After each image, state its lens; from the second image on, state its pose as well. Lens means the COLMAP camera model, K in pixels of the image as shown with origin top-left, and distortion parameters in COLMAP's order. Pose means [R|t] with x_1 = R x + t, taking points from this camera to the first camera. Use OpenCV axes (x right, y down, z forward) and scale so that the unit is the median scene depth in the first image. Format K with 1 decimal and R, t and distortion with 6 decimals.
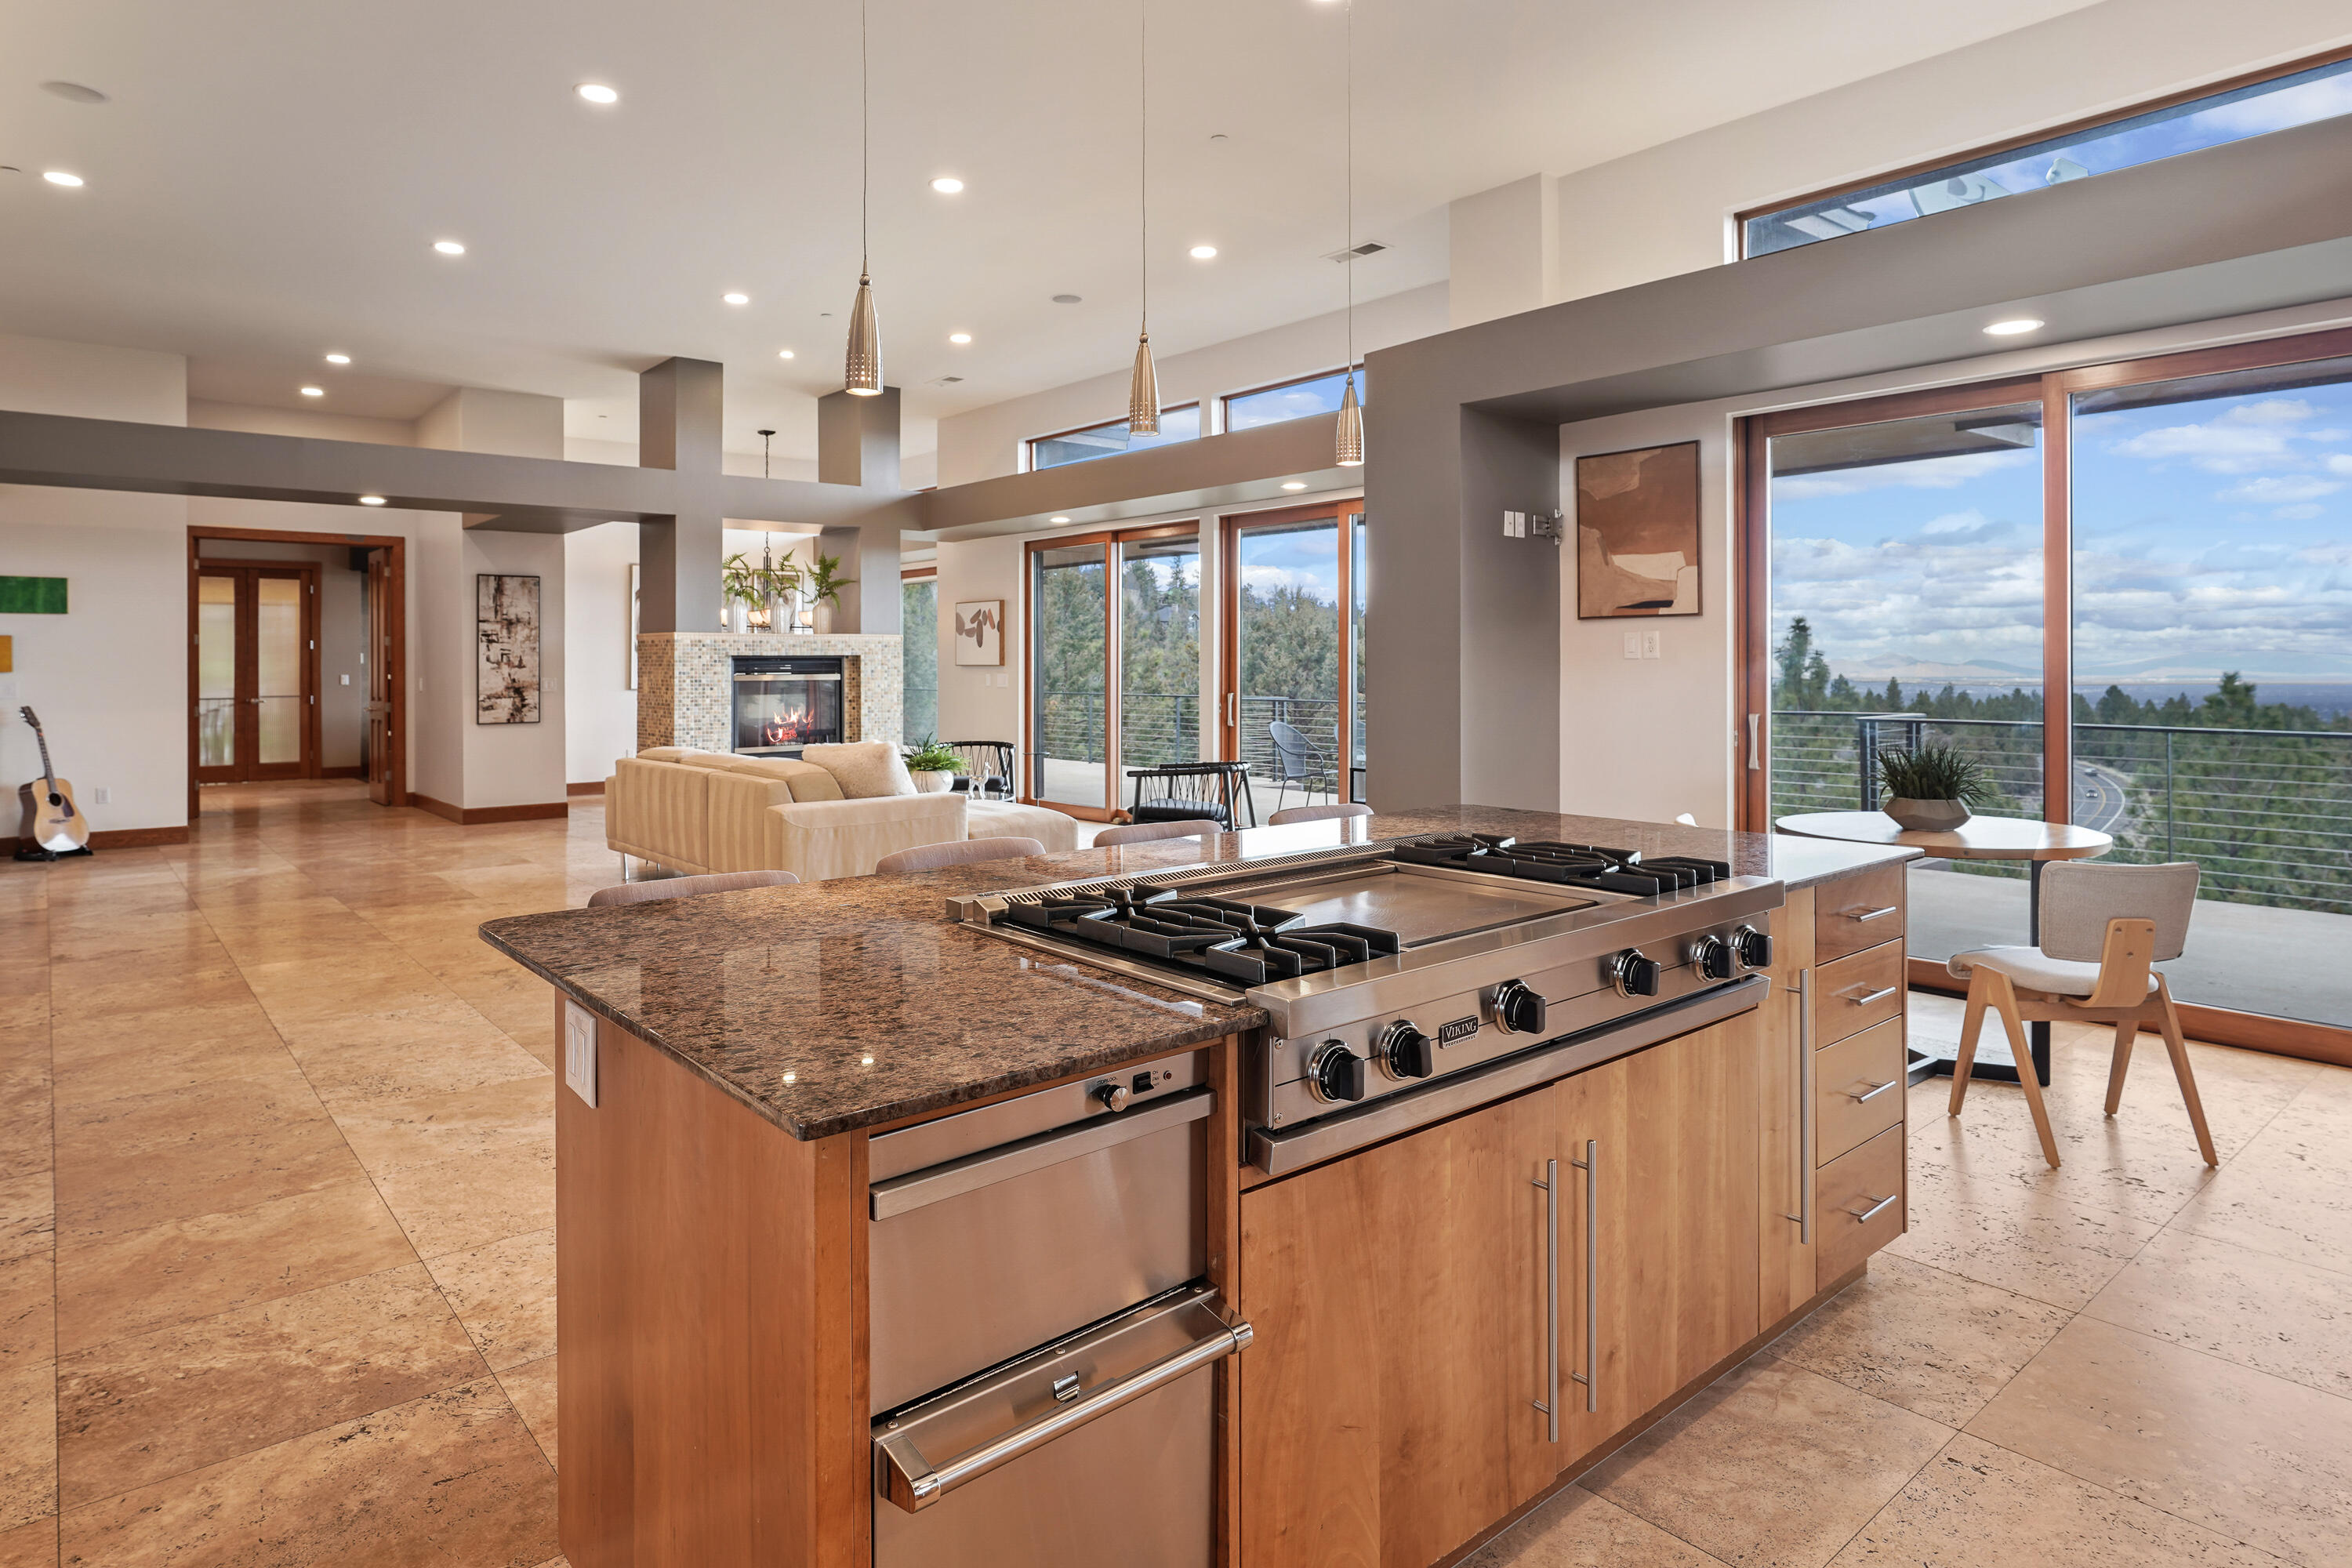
lens RADIAL K [[1338.4, 0, 1175.3], [0, 1338.4, 663.0], [0, 0, 1]] dist [-0.004947, -0.000475]
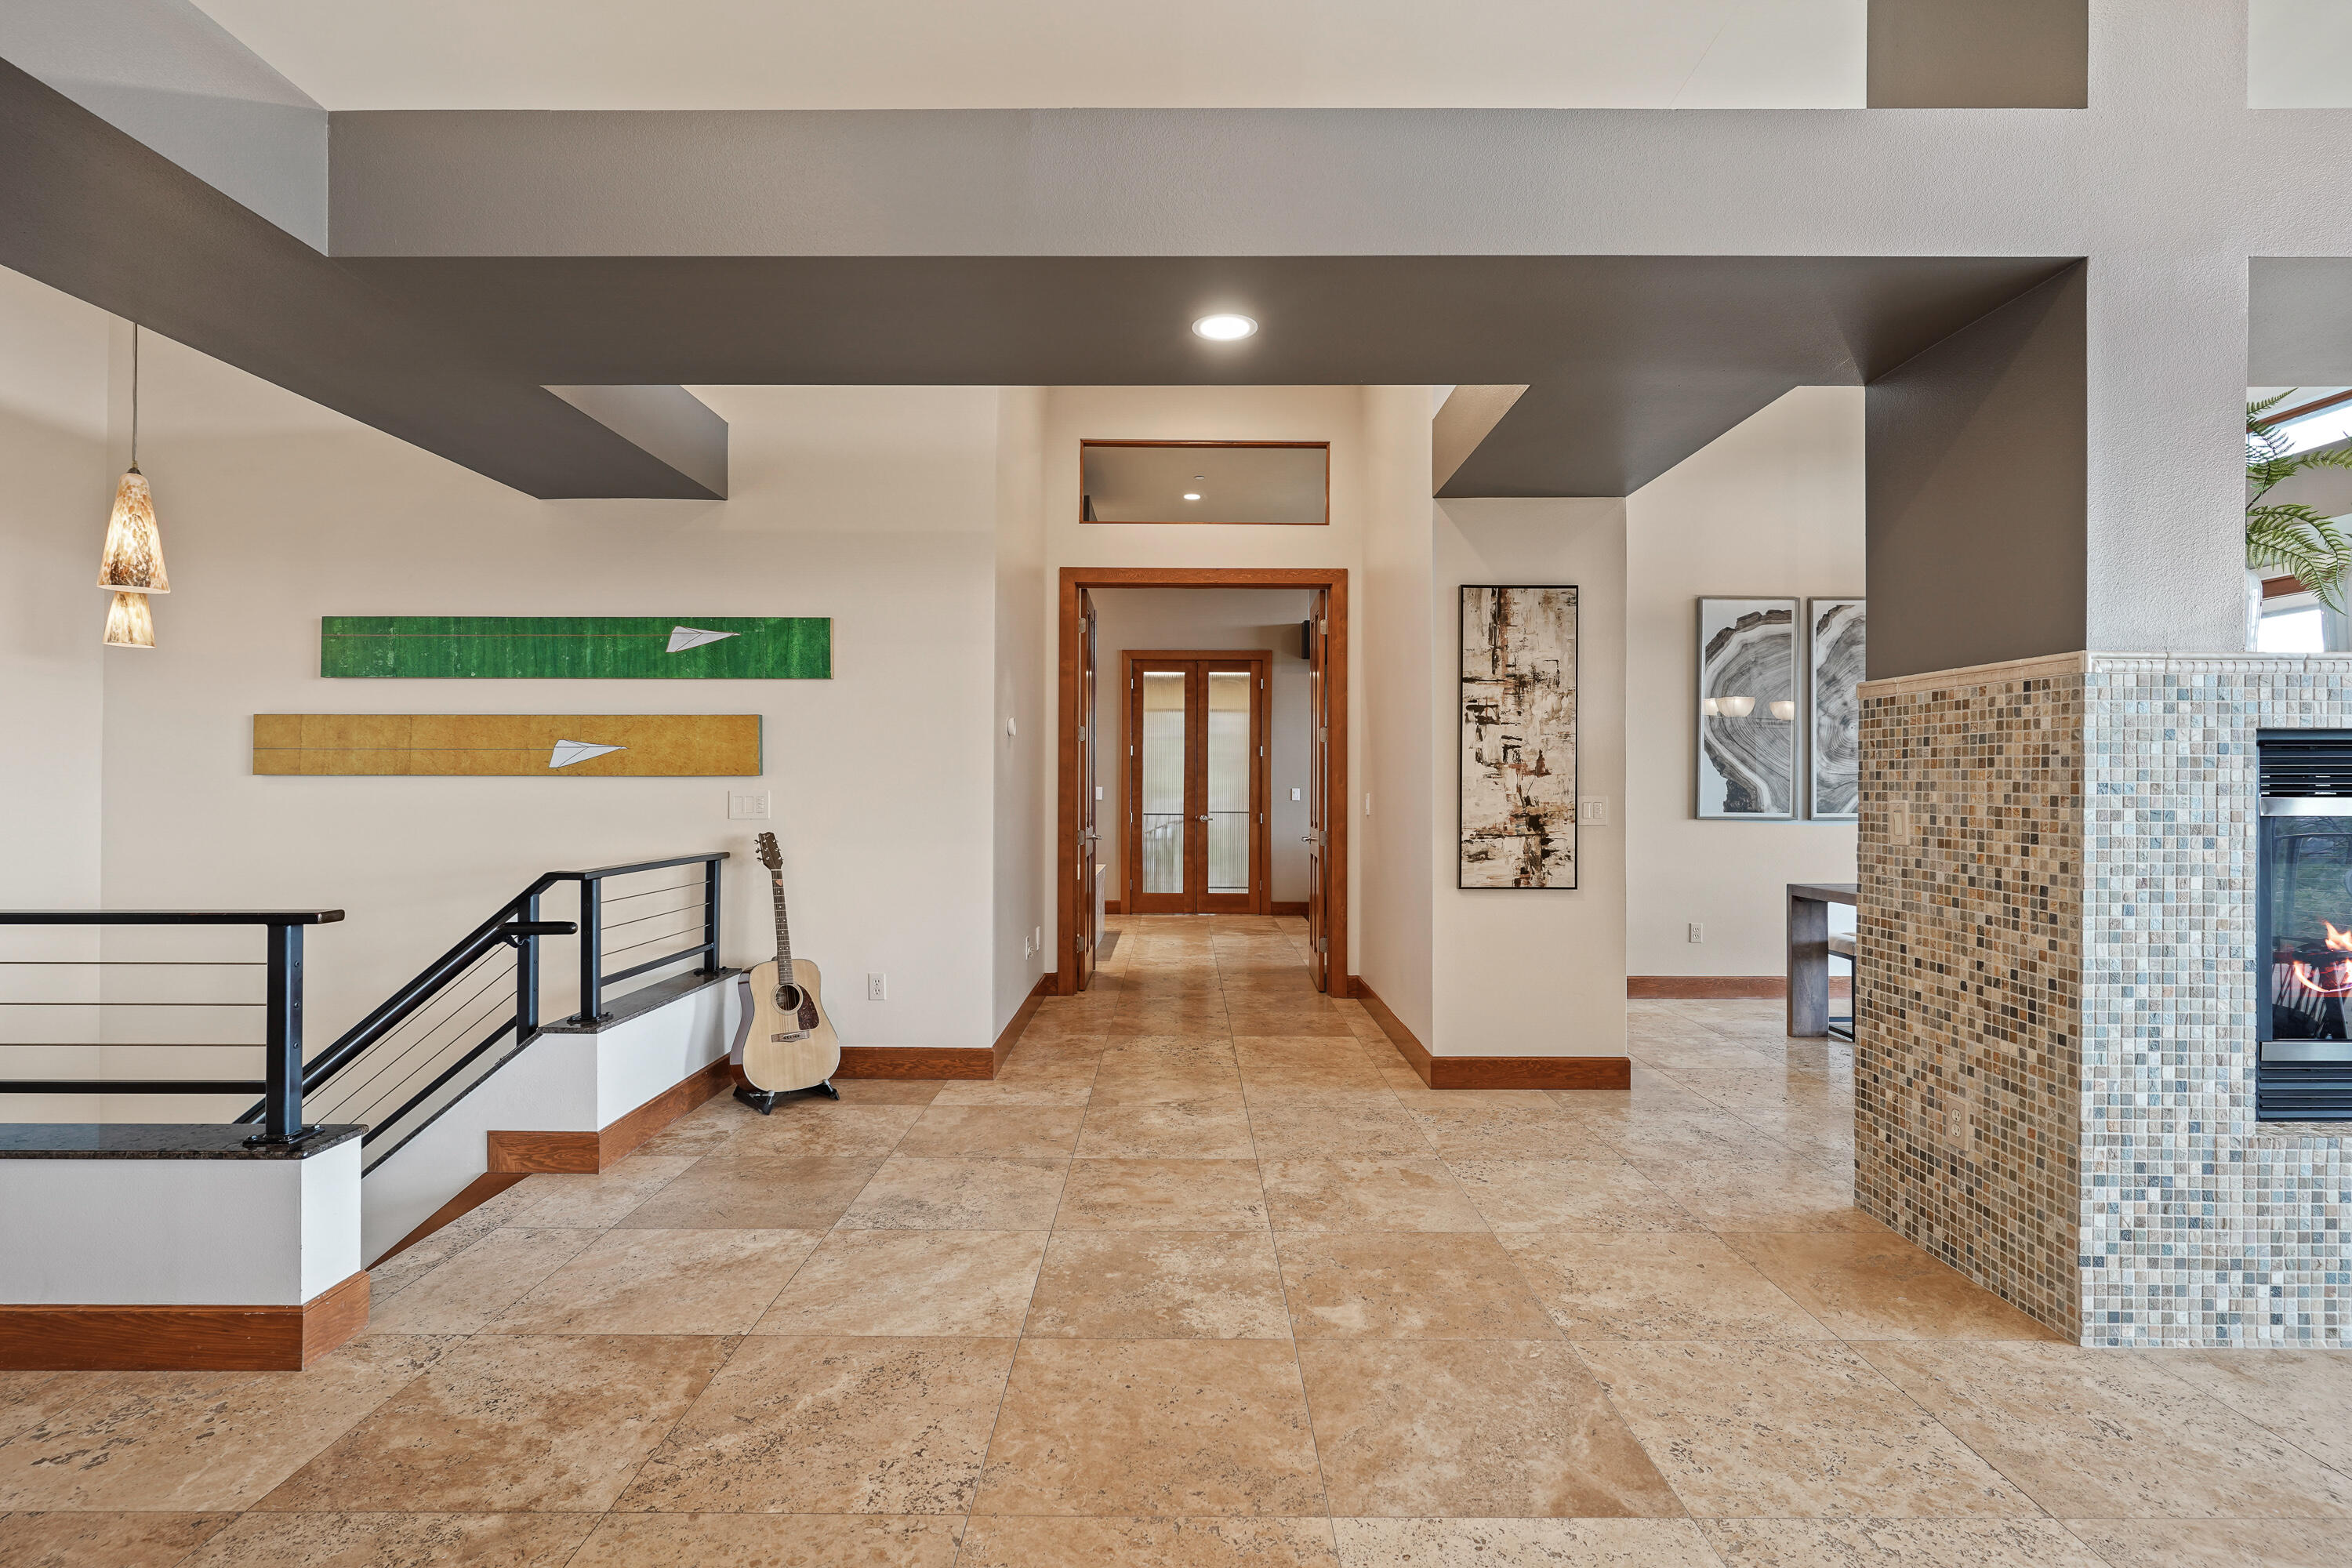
lens RADIAL K [[1147.1, 0, 1175.5], [0, 1147.1, 781.5], [0, 0, 1]] dist [-0.000155, 0.000038]
pose [[0.761509, 0.005991, -0.648127, -0.322398], [-0.006444, 0.999978, 0.001672, 0.006161], [0.648122, 0.002903, 0.761531, 0.600362]]
